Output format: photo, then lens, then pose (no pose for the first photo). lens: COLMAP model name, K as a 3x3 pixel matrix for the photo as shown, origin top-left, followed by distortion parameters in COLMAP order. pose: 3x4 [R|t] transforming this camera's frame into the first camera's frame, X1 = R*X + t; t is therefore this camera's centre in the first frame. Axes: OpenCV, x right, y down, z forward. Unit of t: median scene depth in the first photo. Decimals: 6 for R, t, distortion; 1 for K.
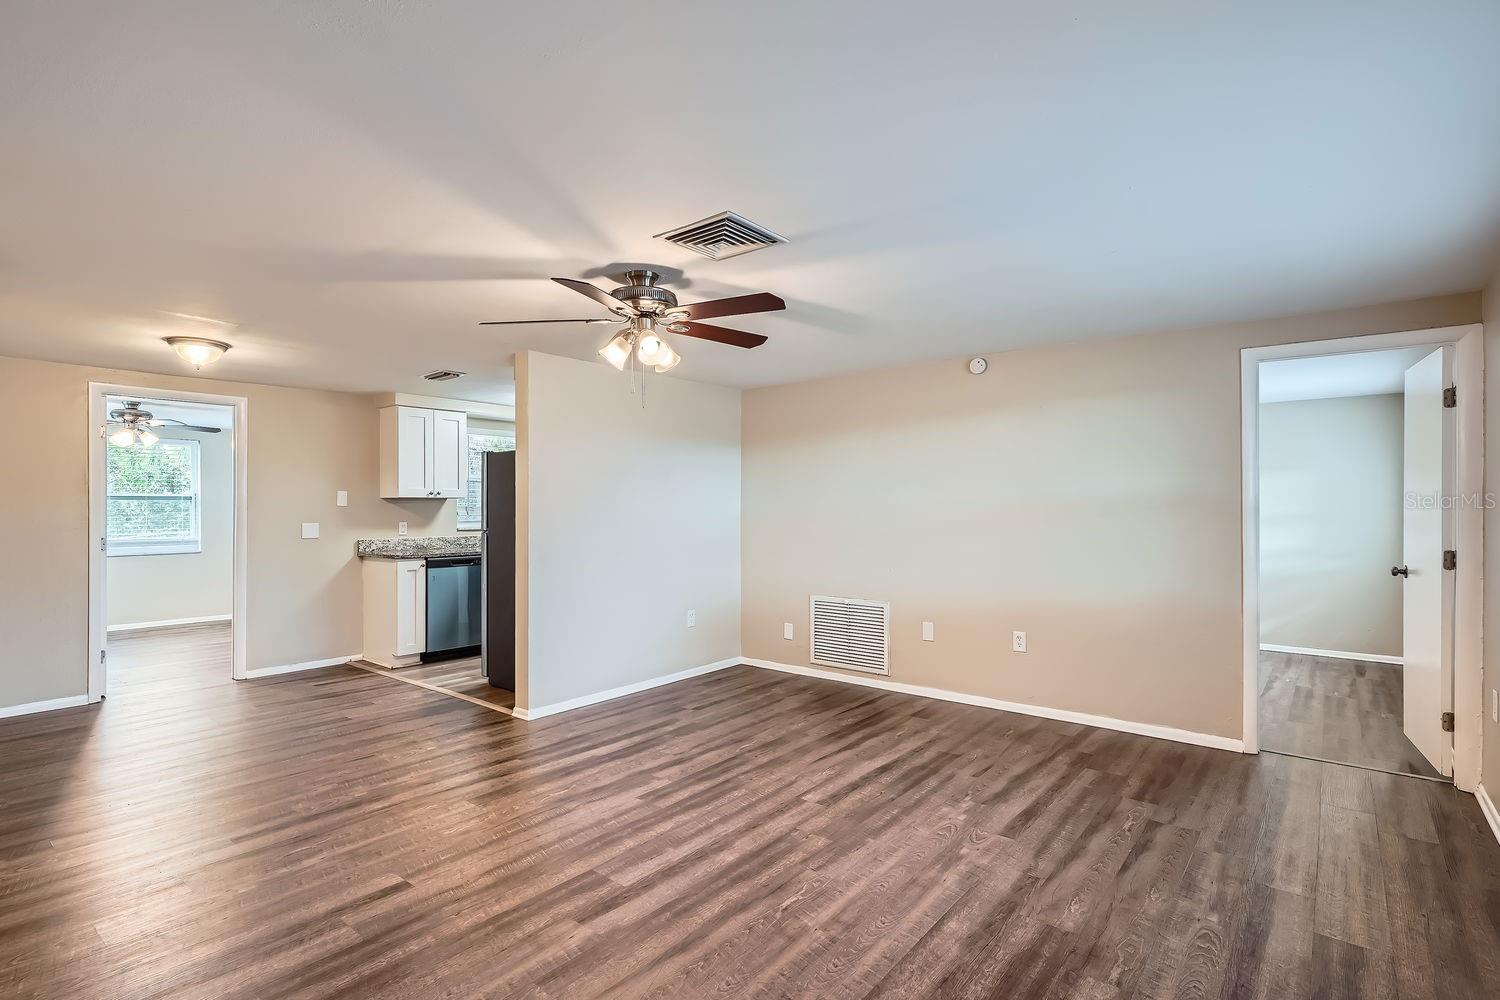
lens RADIAL K [[736.4, 0, 750.8], [0, 736.4, 512.3], [0, 0, 1]] dist [-0.000371, 0.001149]
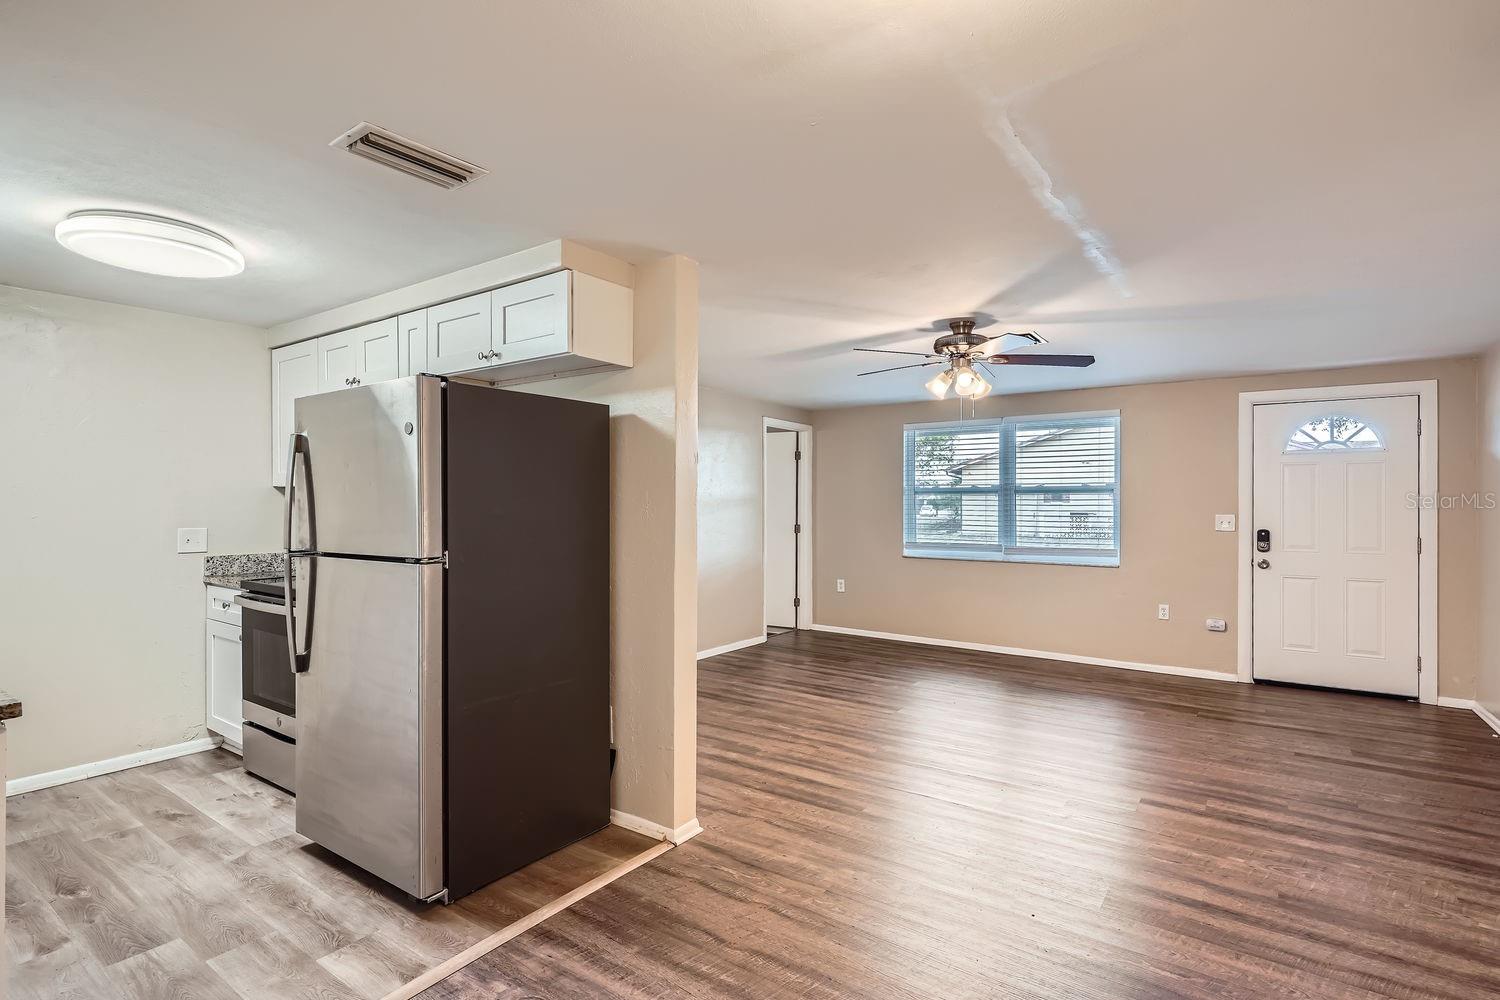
lens RADIAL K [[736.4, 0, 751.1], [0, 736.4, 503.4], [0, 0, 1]] dist [-0.000371, 0.001149]
pose [[-0.078238, 0.000161, 0.996935, -1.524044], [0.002061, 0.999998, 0.000000, -0.013881], [-0.996933, 0.002054, -0.078238, 1.602080]]
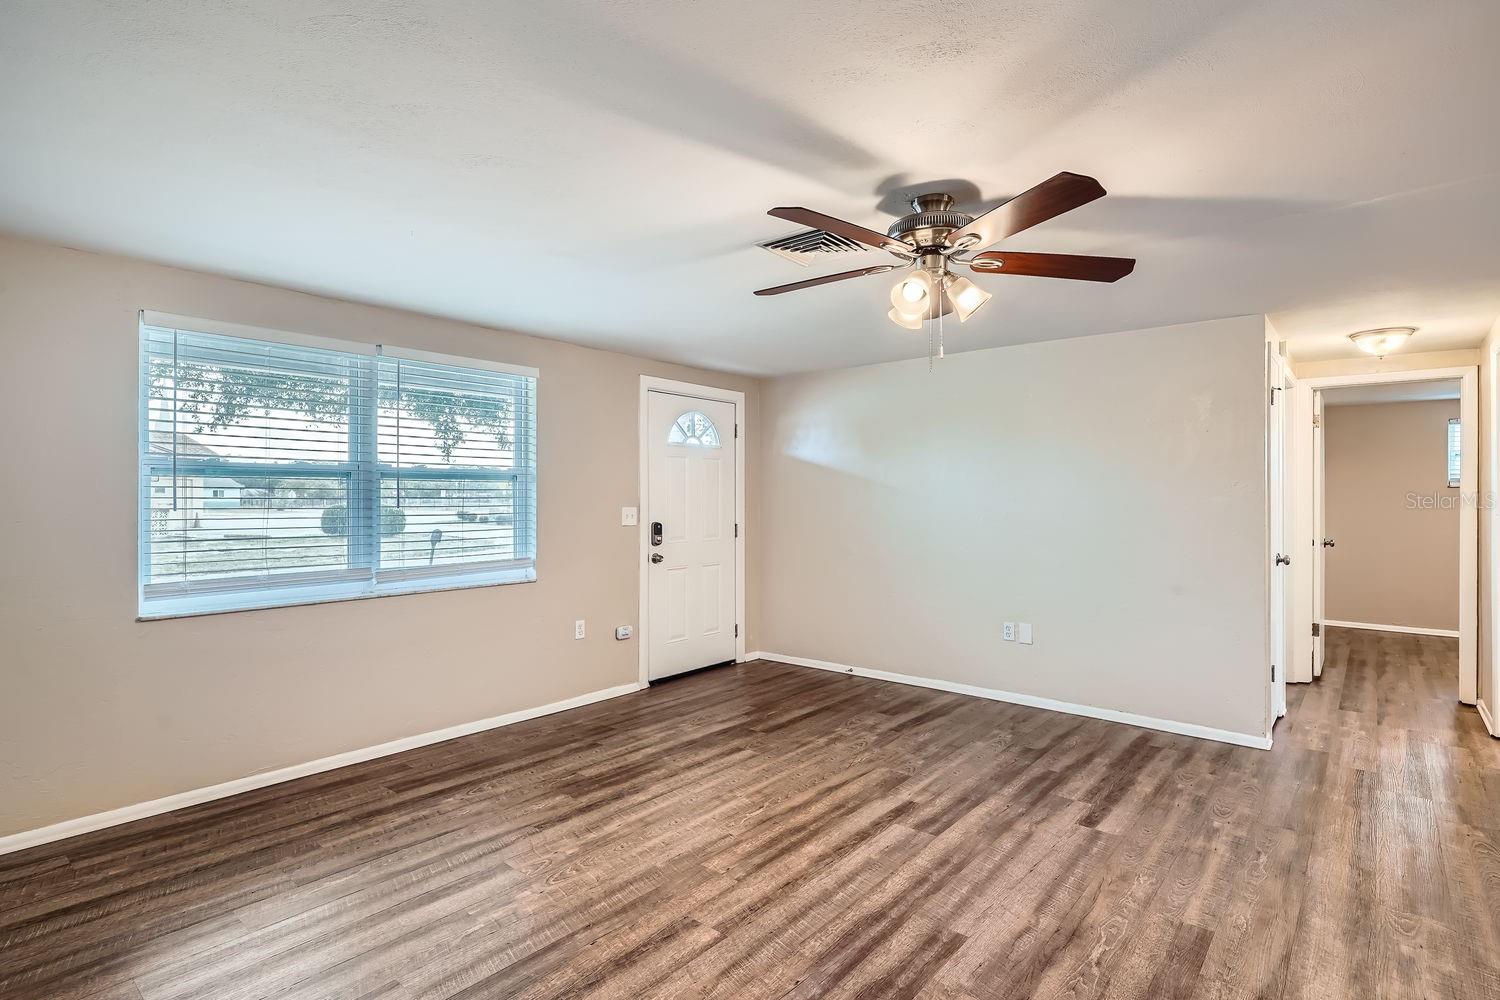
lens RADIAL K [[736.4, 0, 758.9], [0, 736.4, 493.7], [0, 0, 1]] dist [-0.000371, 0.001149]
pose [[-0.999900, 0.000027, 0.014129, 0.026897], [0.000045, 0.999999, 0.001278, -0.016005], [-0.014129, 0.001278, -0.999899, 1.946784]]
